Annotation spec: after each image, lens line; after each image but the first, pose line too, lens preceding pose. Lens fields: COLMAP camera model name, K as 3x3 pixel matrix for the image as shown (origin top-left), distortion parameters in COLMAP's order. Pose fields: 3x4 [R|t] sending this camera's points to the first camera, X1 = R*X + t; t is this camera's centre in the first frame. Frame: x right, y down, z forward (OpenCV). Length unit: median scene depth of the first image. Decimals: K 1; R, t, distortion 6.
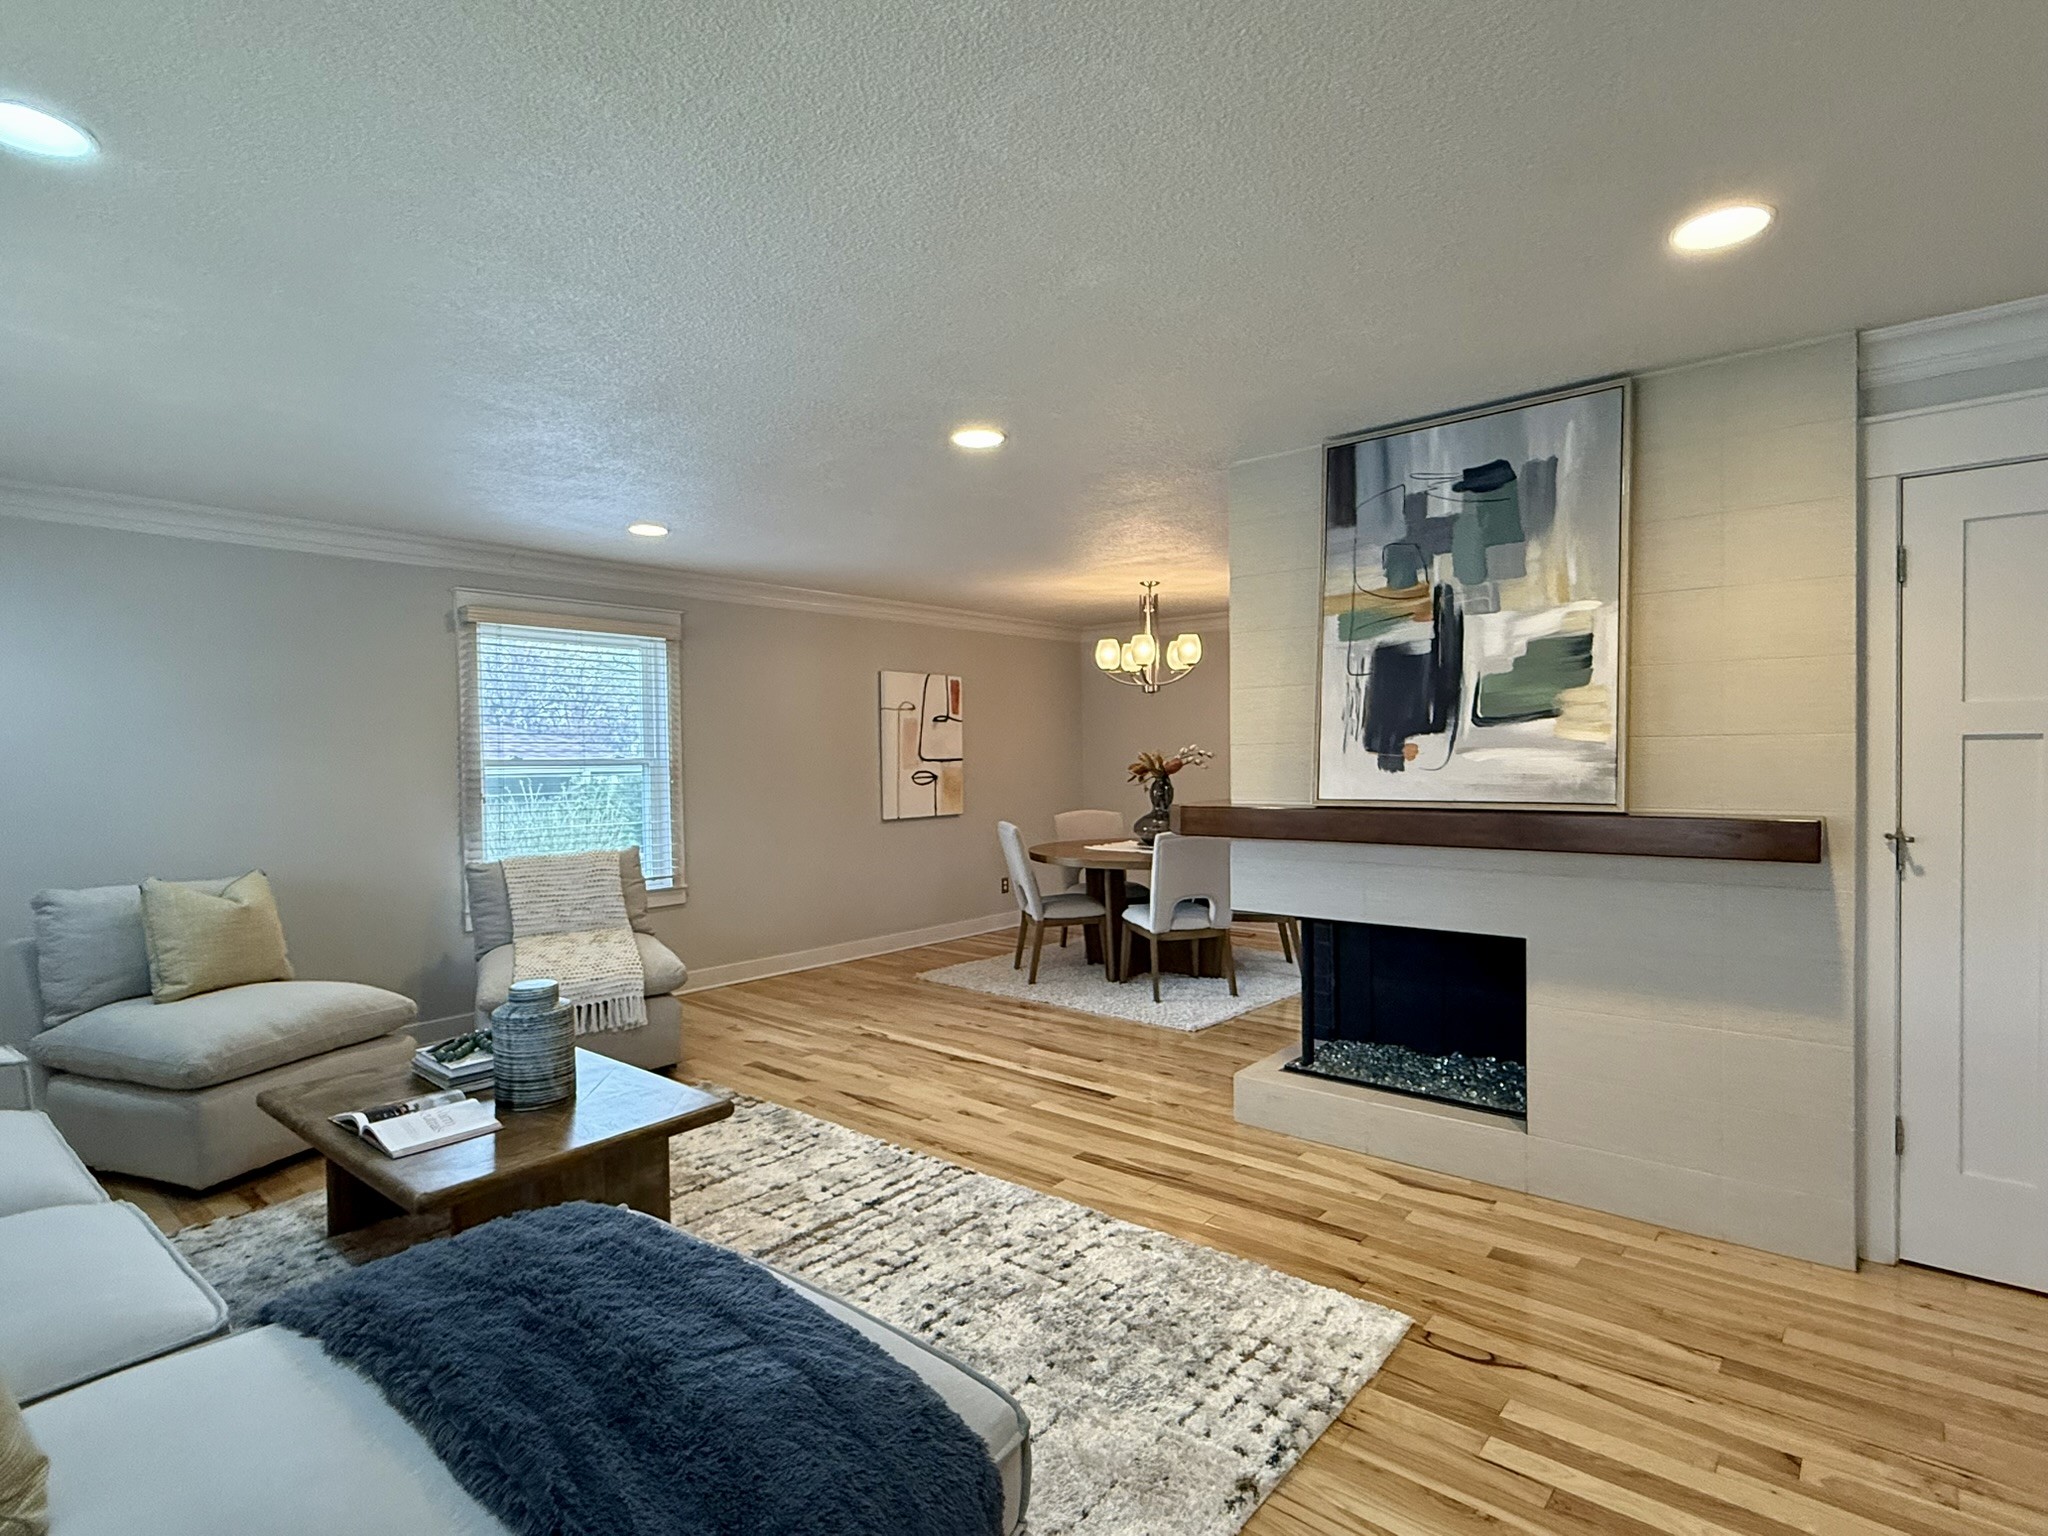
lens RADIAL K [[1051.0, 0, 1021.2], [0, 1051.0, 765.4], [0, 0, 1]] dist [-0.000584, -0.000547]
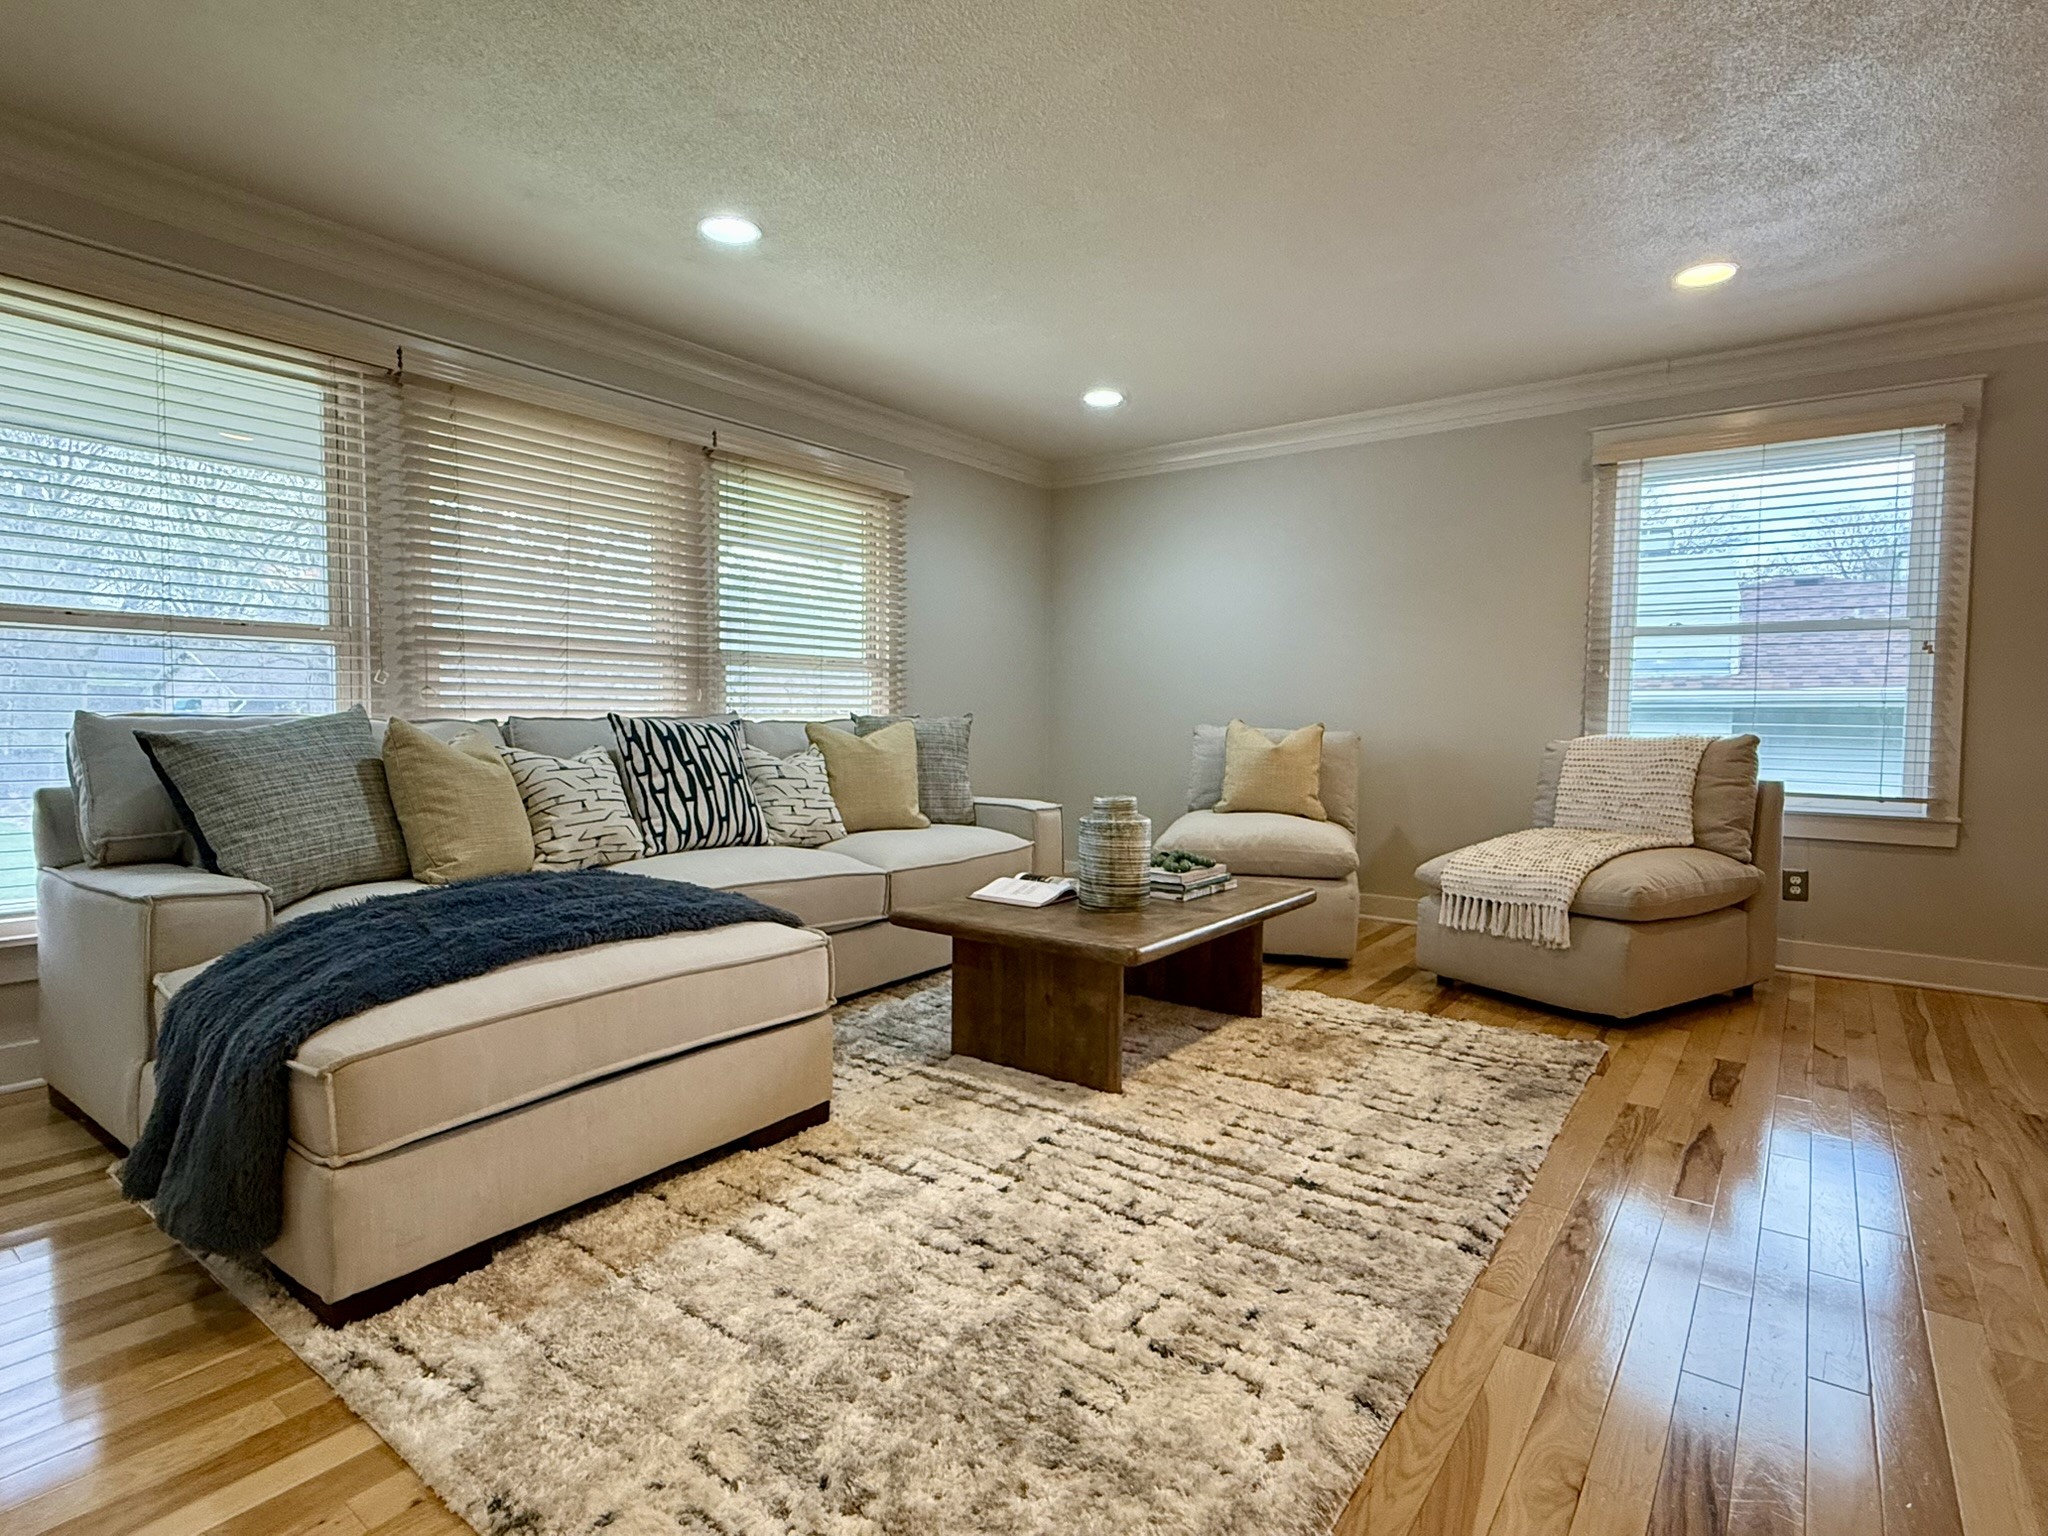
lens RADIAL K [[1051.0, 0, 1021.7], [0, 1051.0, 767.7], [0, 0, 1]] dist [-0.000584, -0.000547]
pose [[0.042712, 0.056711, -0.997477, 0.494759], [-0.019101, 0.998252, 0.055938, 0.107026], [0.998905, 0.016664, 0.043720, 0.746219]]
